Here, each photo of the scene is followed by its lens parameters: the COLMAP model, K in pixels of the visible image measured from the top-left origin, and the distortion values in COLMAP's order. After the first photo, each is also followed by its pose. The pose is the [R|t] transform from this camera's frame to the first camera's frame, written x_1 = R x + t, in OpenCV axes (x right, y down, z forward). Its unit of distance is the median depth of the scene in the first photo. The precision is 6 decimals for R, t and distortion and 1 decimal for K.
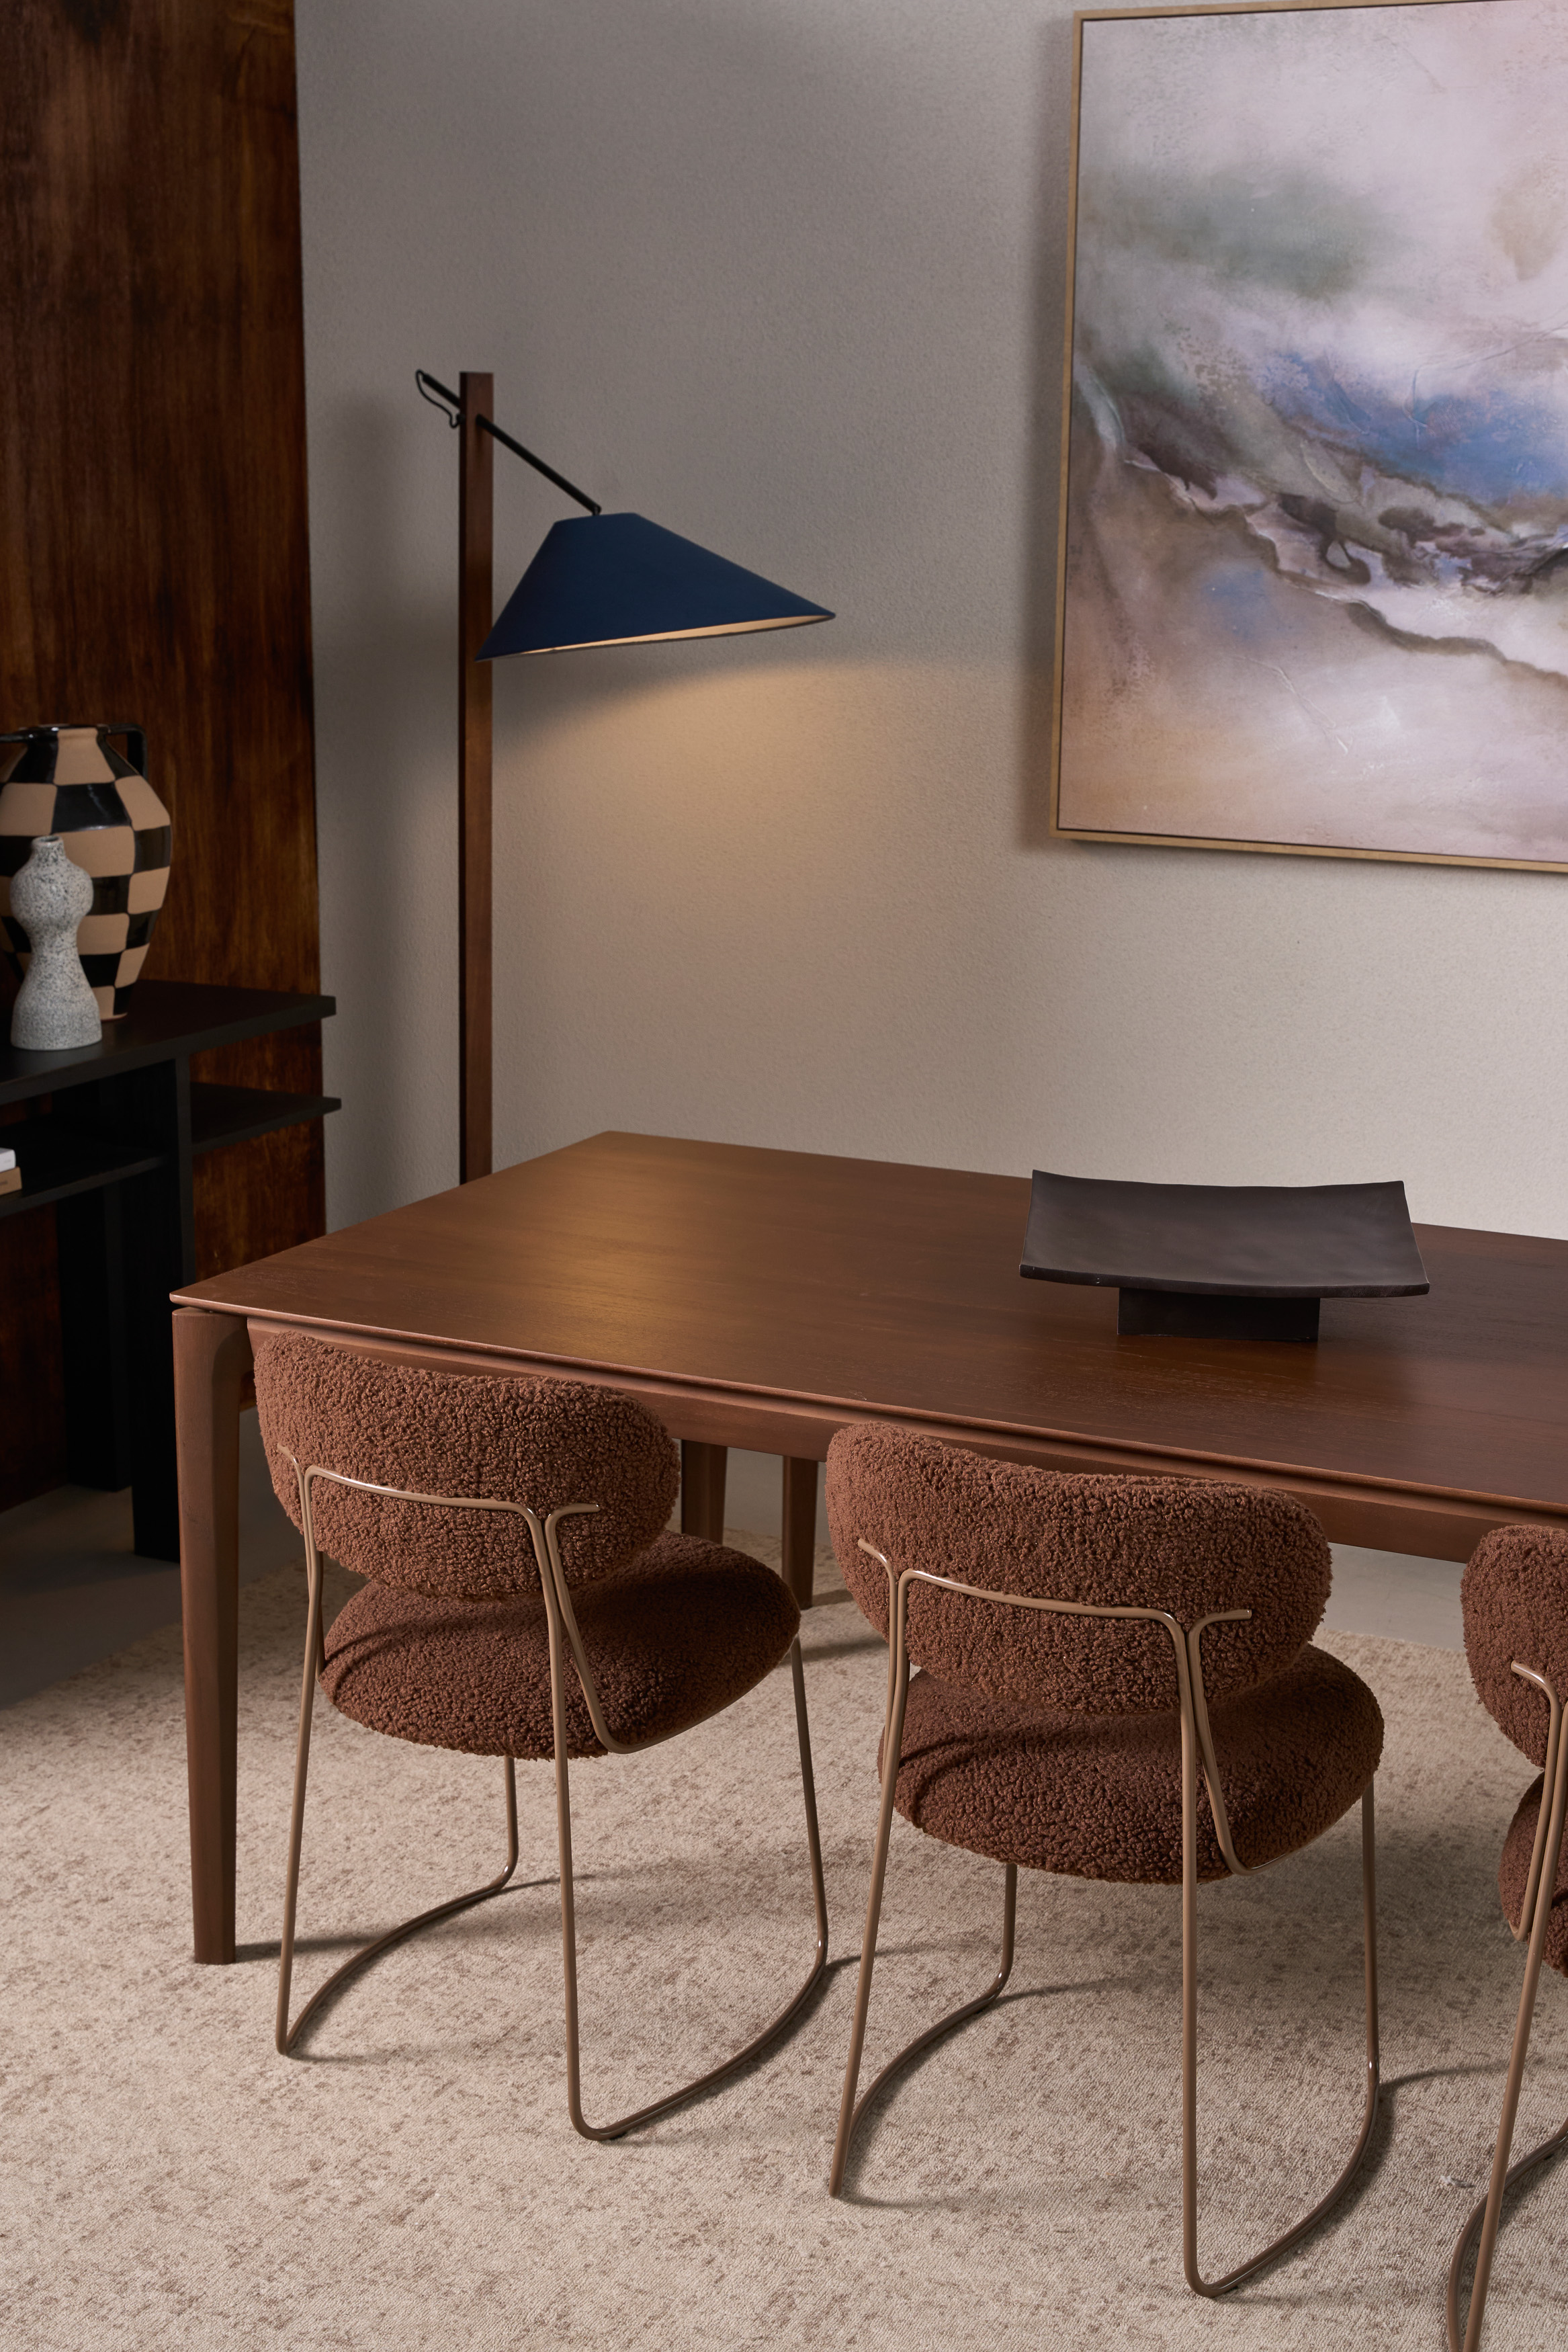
lens RADIAL K [[3198.4, 0, 792.9], [0, 3198.4, 1198.3], [0, 0, 1]] dist [-0.017702, 0.000000]
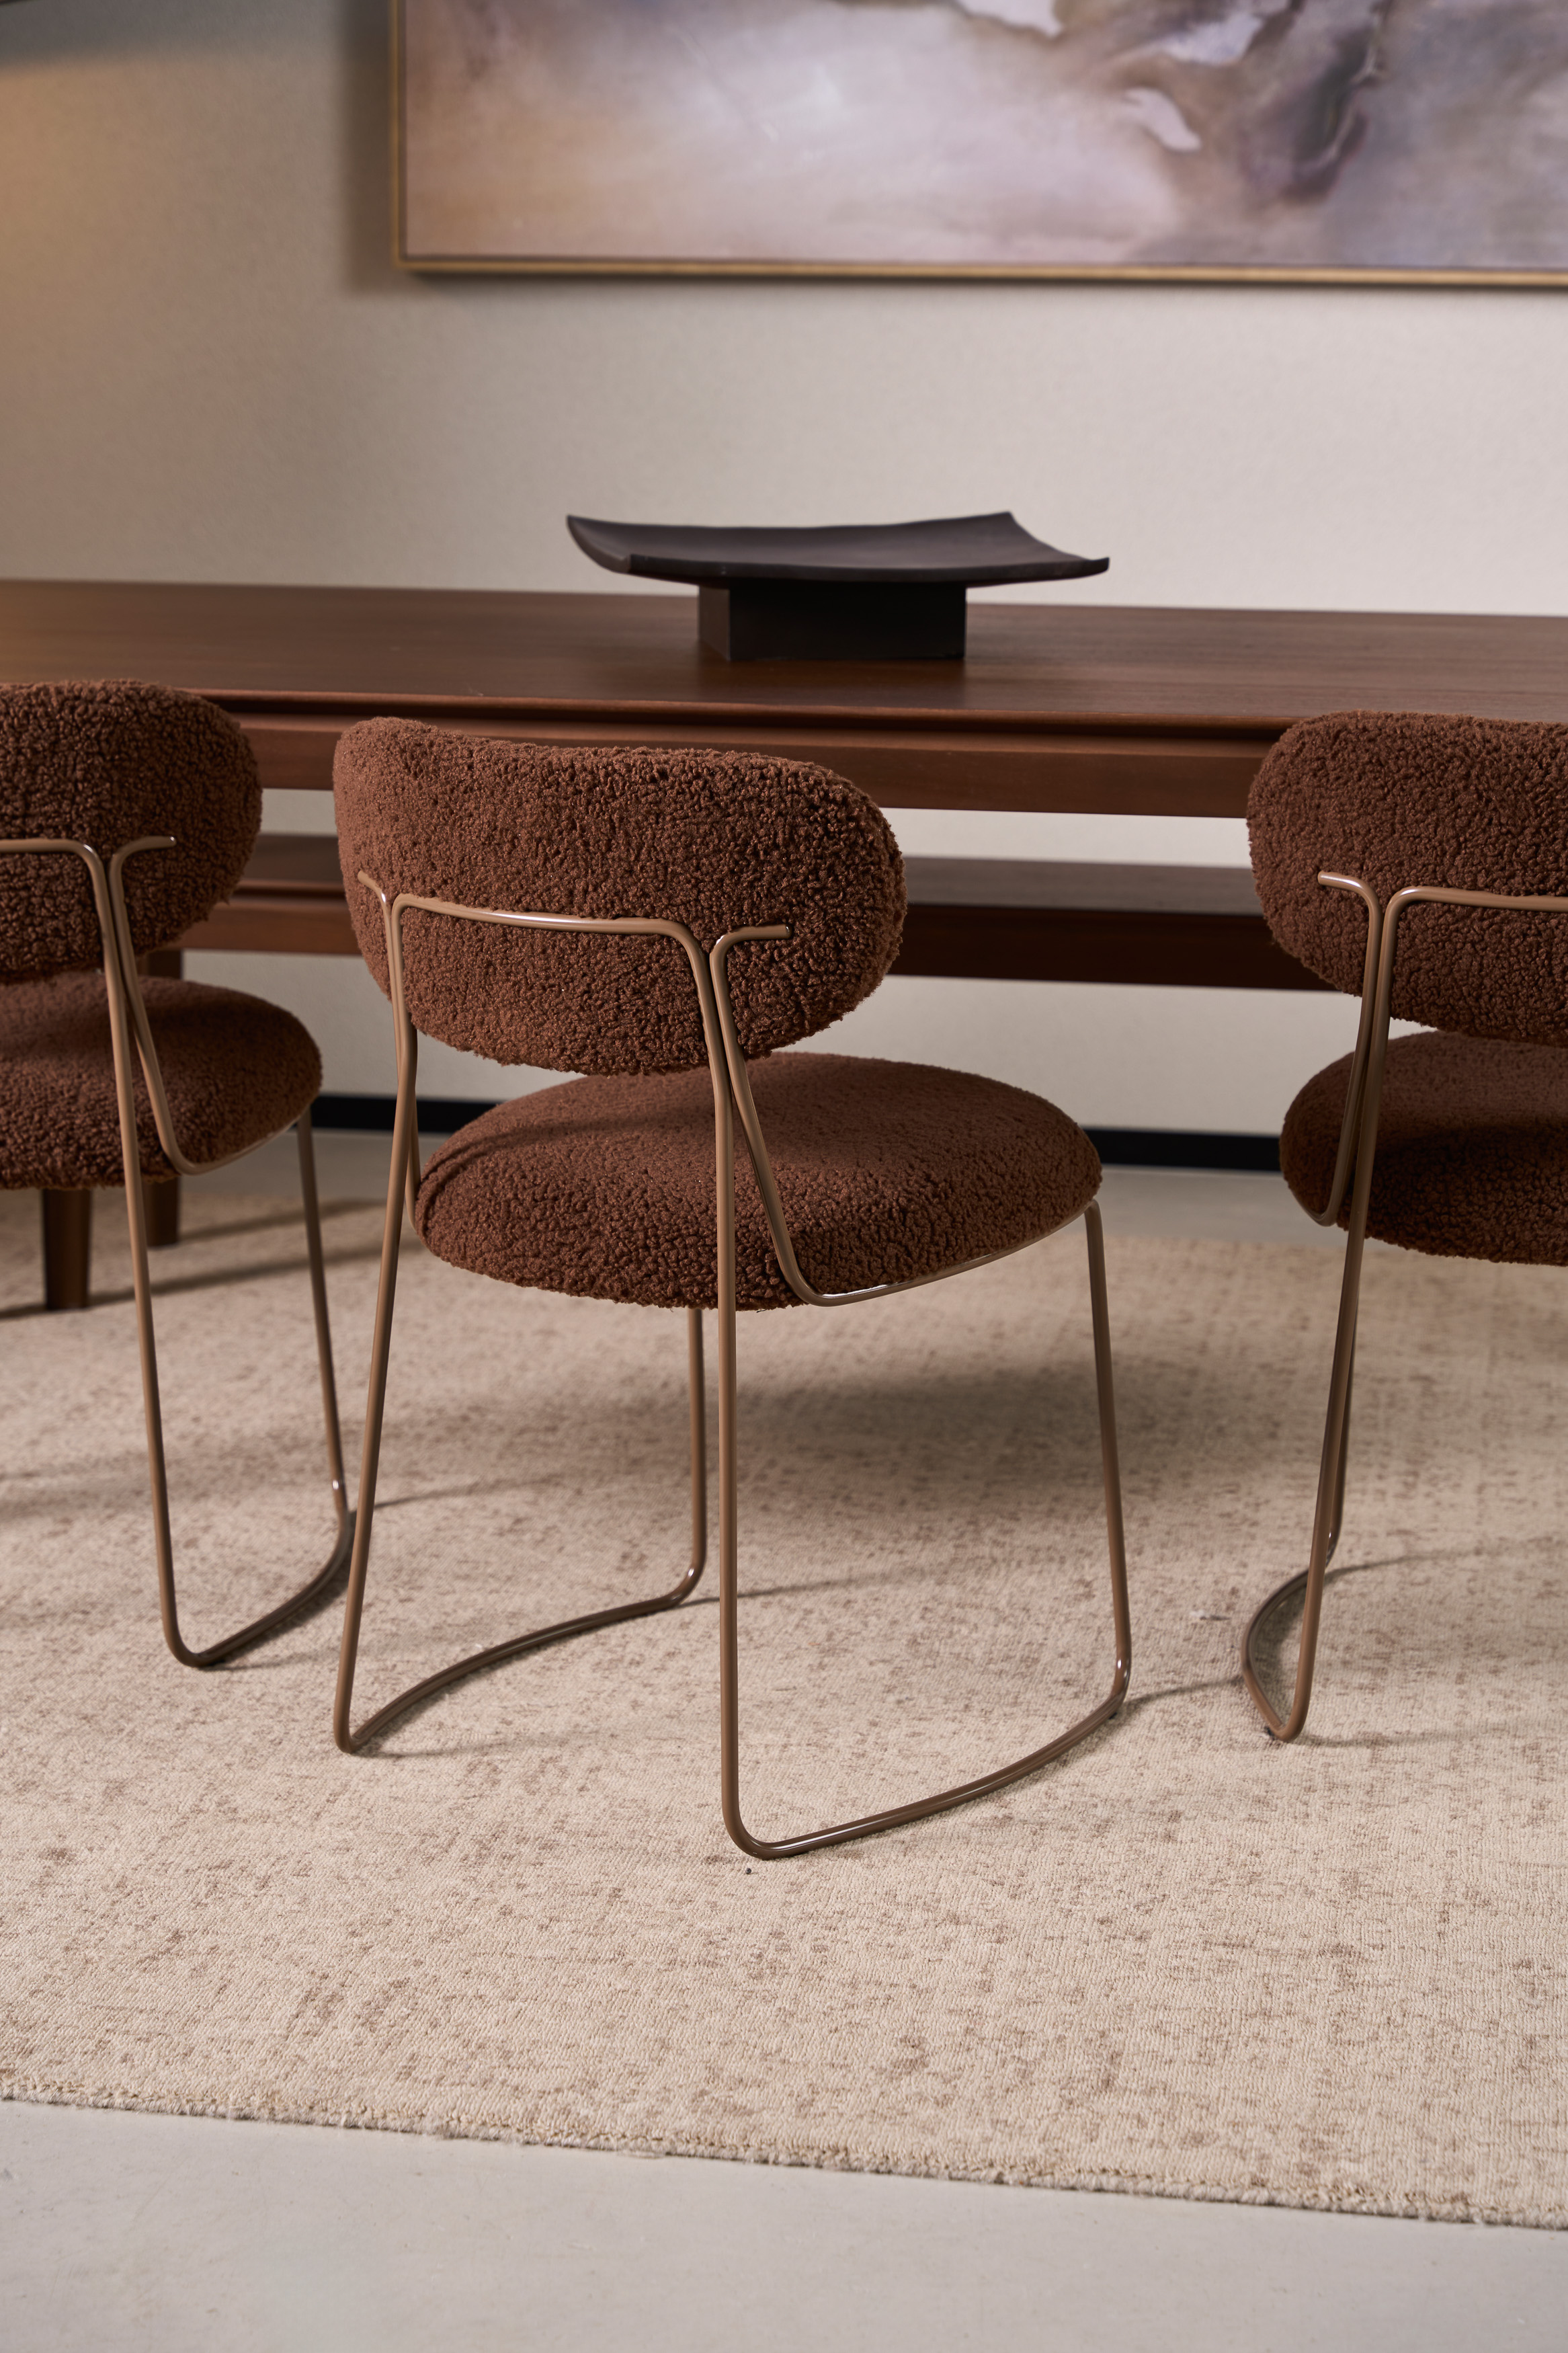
lens RADIAL K [[4531.0, 0, 777.4], [0, 4531.0, 1194.2], [0, 0, 1]] dist [-0.001081, 0.000000]
pose [[0.962953, -0.060225, 0.262857, -0.145283], [0.063572, 0.997968, -0.004238, 0.133694], [-0.262068, 0.020791, 0.964825, -0.090095]]
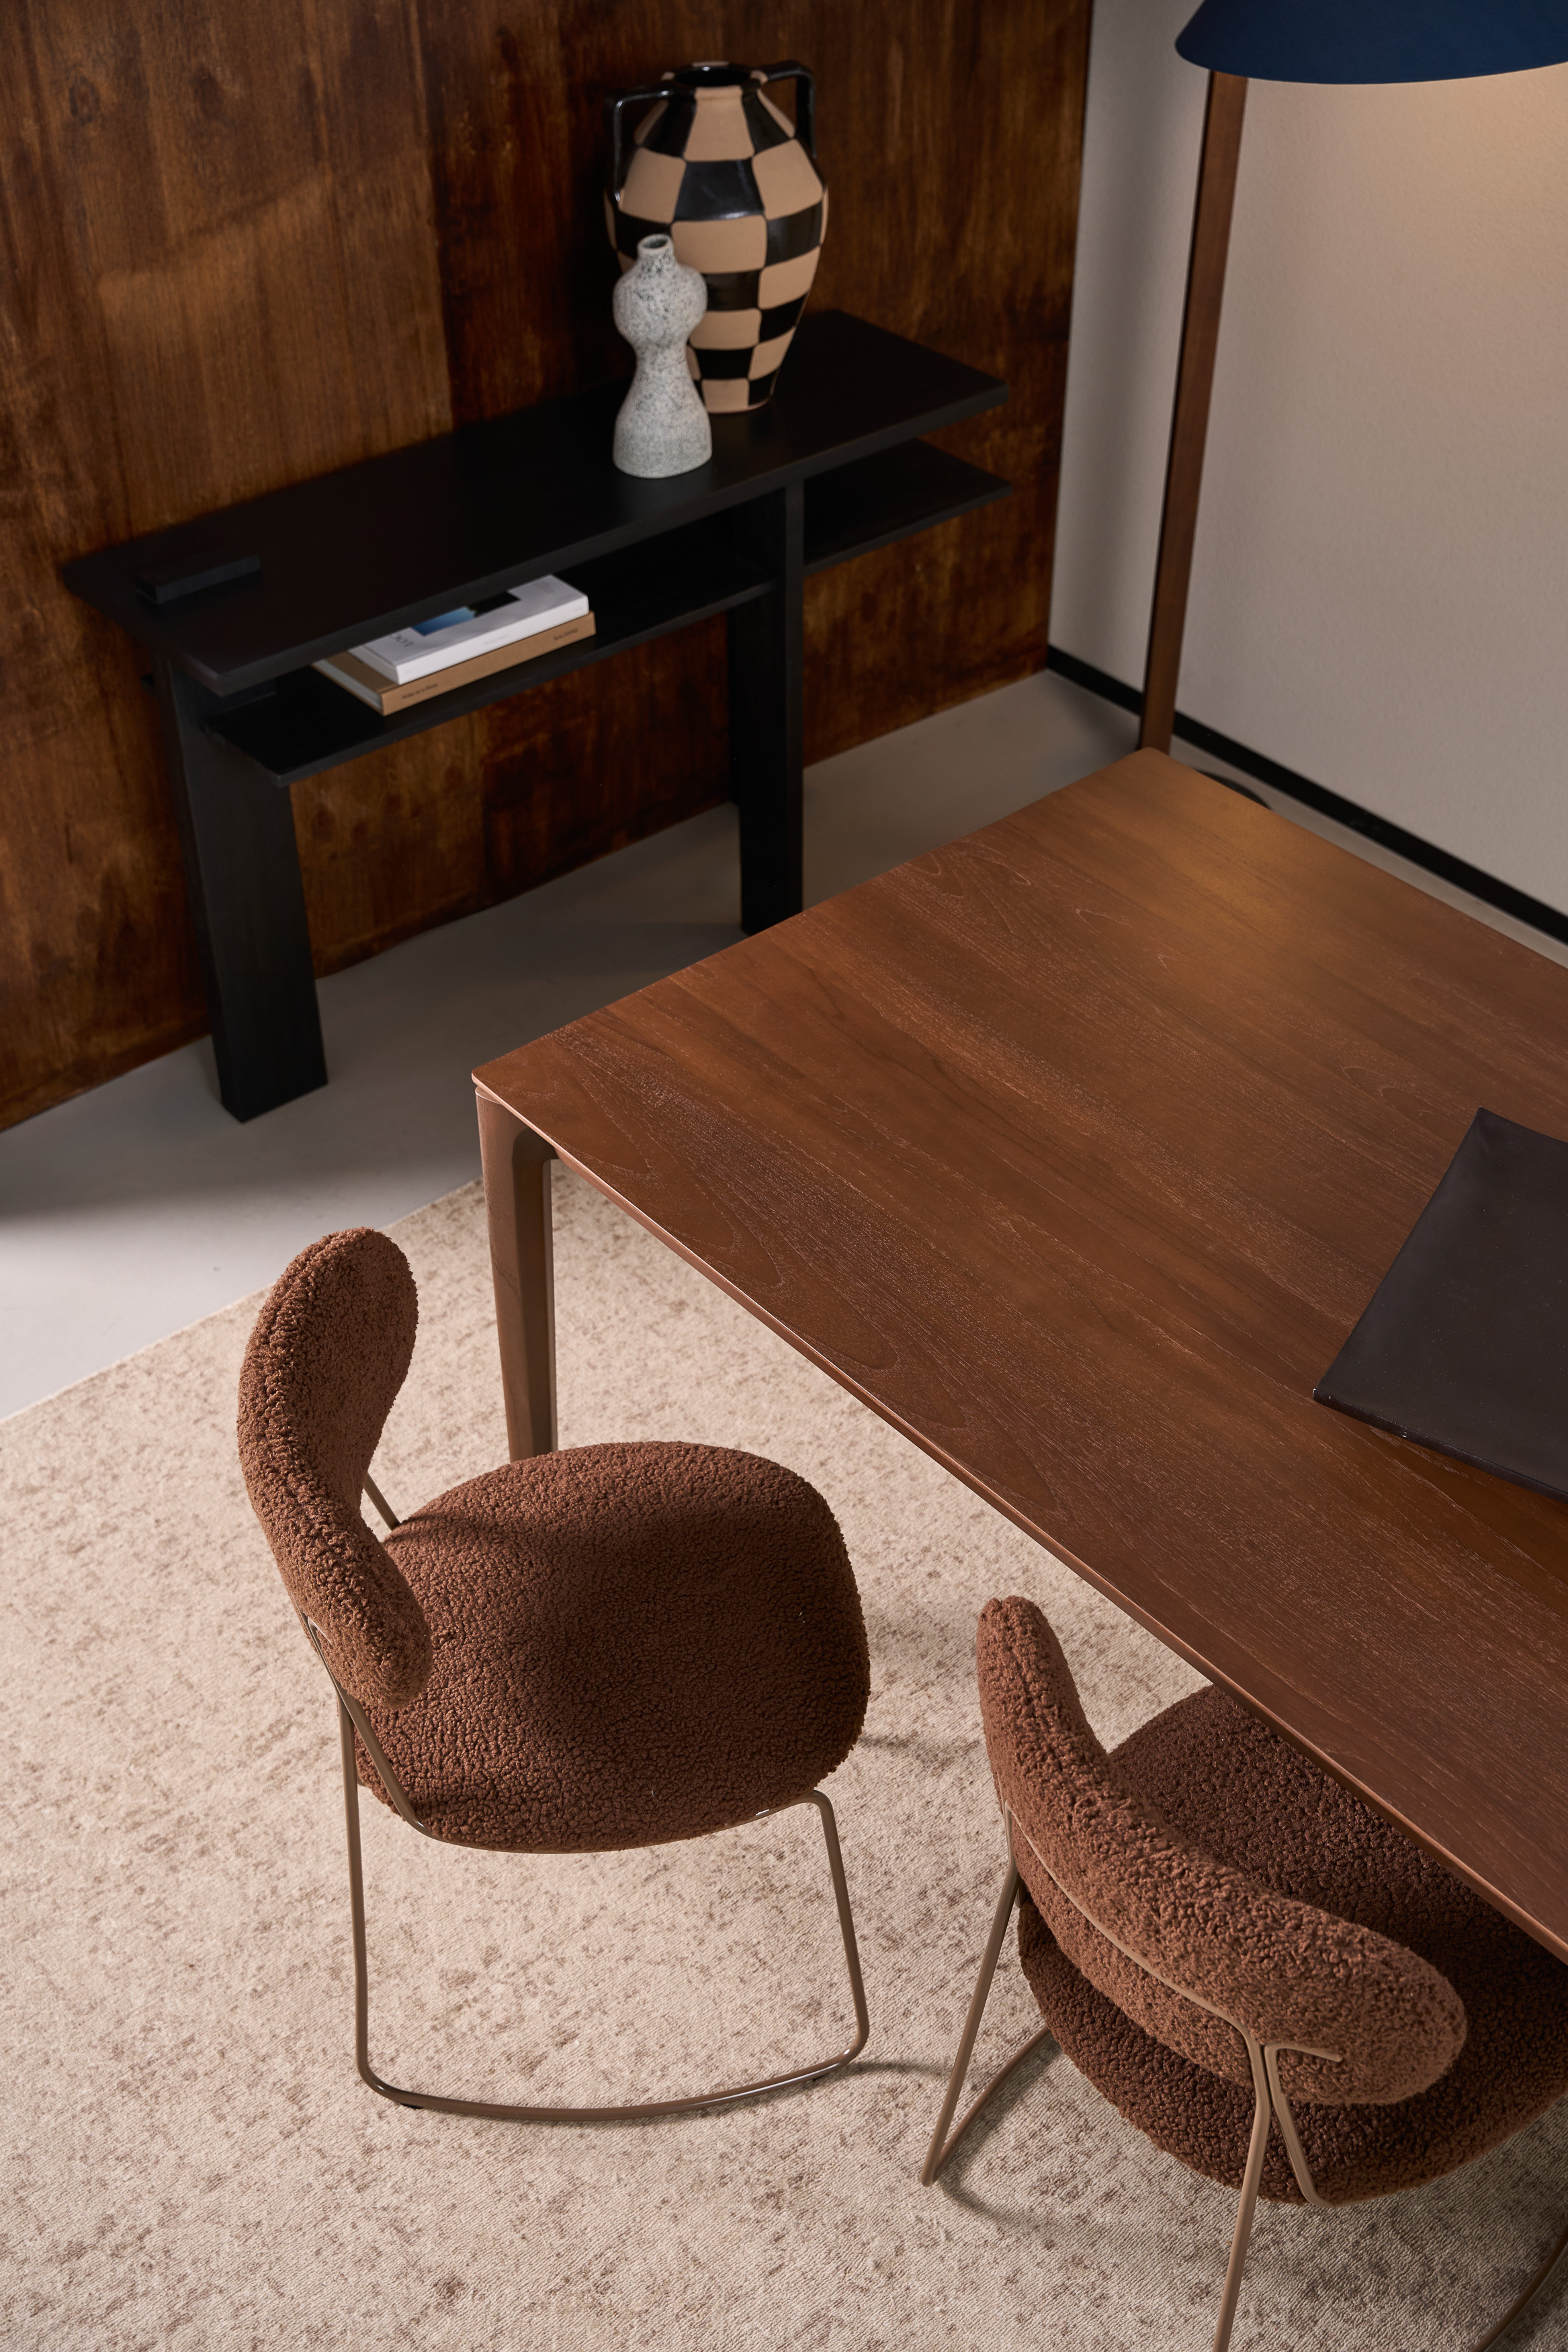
lens RADIAL K [[2652.0, 0, 794.3], [0, 2652.0, 1187.8], [0, 0, 1]] dist [-0.004314, 0.000000]
pose [[0.917732, 0.247007, -0.311055, 0.101783], [-0.083458, 0.885553, 0.456981, -0.221728], [0.388333, -0.393426, 0.833315, 0.286915]]
